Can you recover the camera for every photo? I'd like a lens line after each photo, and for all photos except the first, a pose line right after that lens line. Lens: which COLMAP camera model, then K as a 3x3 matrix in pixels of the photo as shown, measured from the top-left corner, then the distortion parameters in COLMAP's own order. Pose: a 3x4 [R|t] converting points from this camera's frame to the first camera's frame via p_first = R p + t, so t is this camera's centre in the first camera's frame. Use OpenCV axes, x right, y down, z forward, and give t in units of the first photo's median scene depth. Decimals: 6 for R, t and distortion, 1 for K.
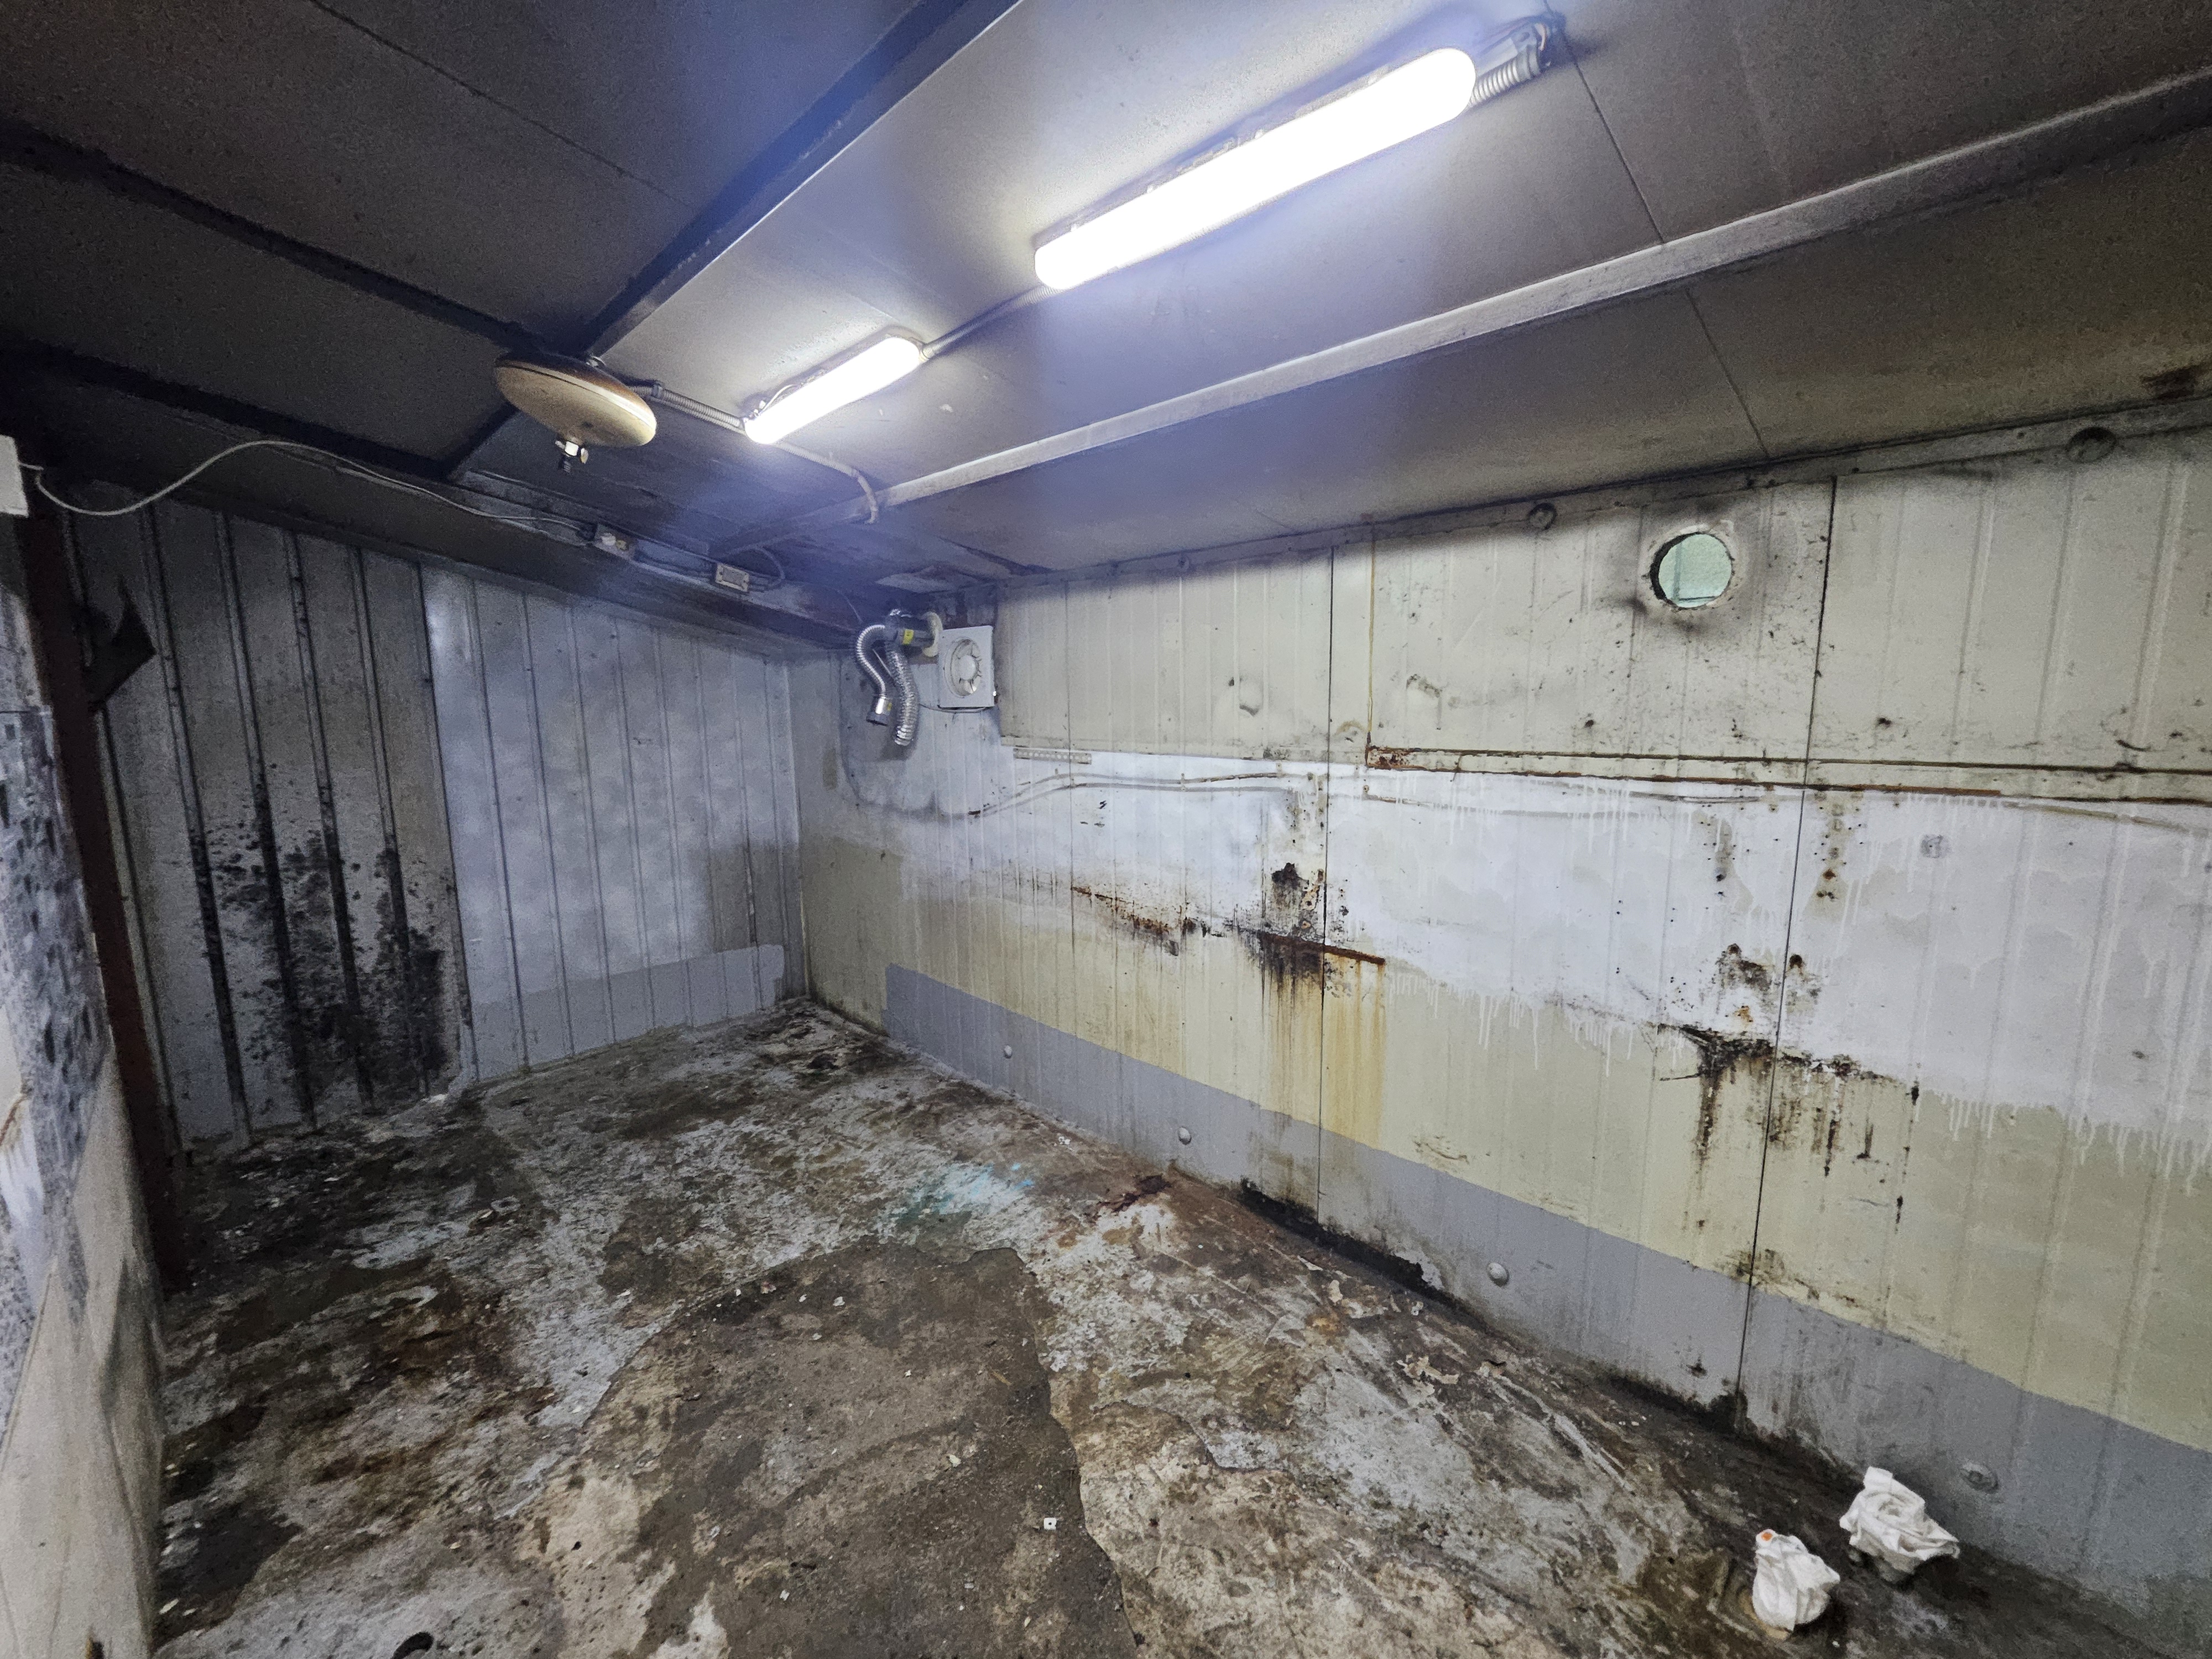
lens RADIAL K [[877.6, 0, 1106.0], [0, 877.6, 829.5], [0, 0, 1]] dist [-0.003686, -0.000193]
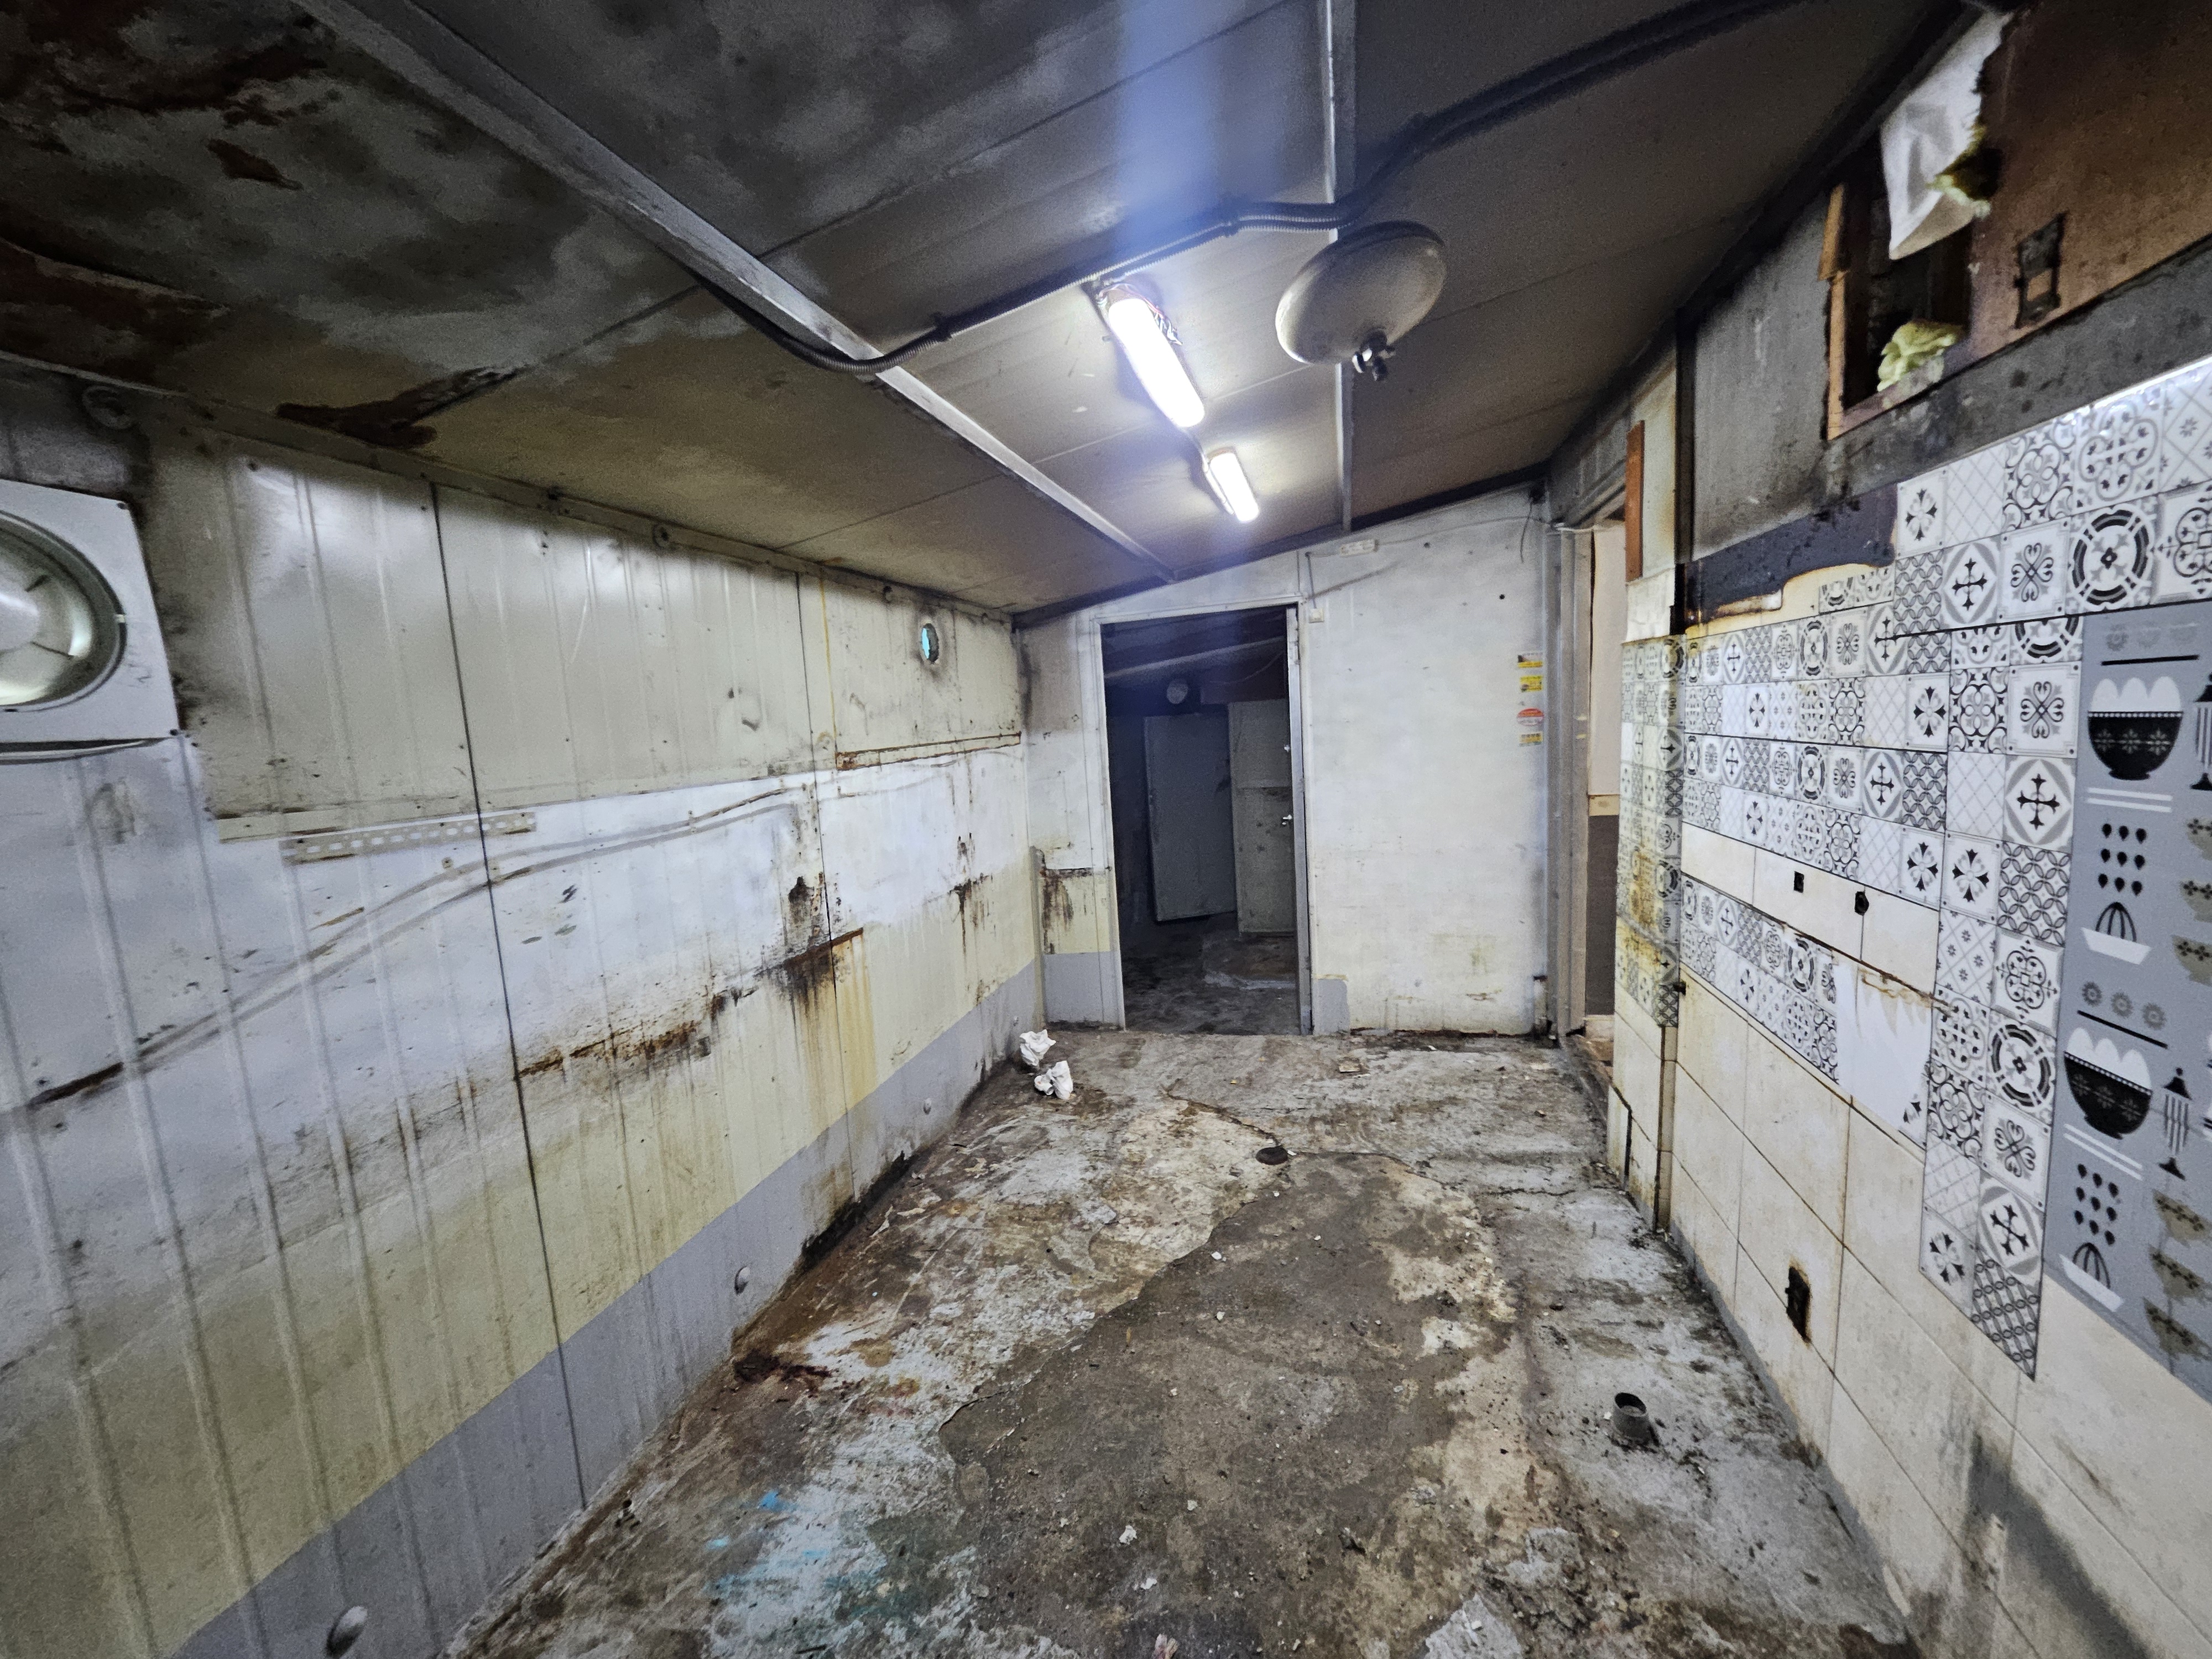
lens RADIAL K [[883.2, 0, 1125.6], [0, 883.2, 828.8], [0, 0, 1]] dist [0.000913, -0.000152]
pose [[-0.499273, -0.074265, 0.863256, -0.847451], [0.184852, 0.964251, 0.189865, -0.137955], [-0.846496, 0.254369, -0.467697, 1.154190]]
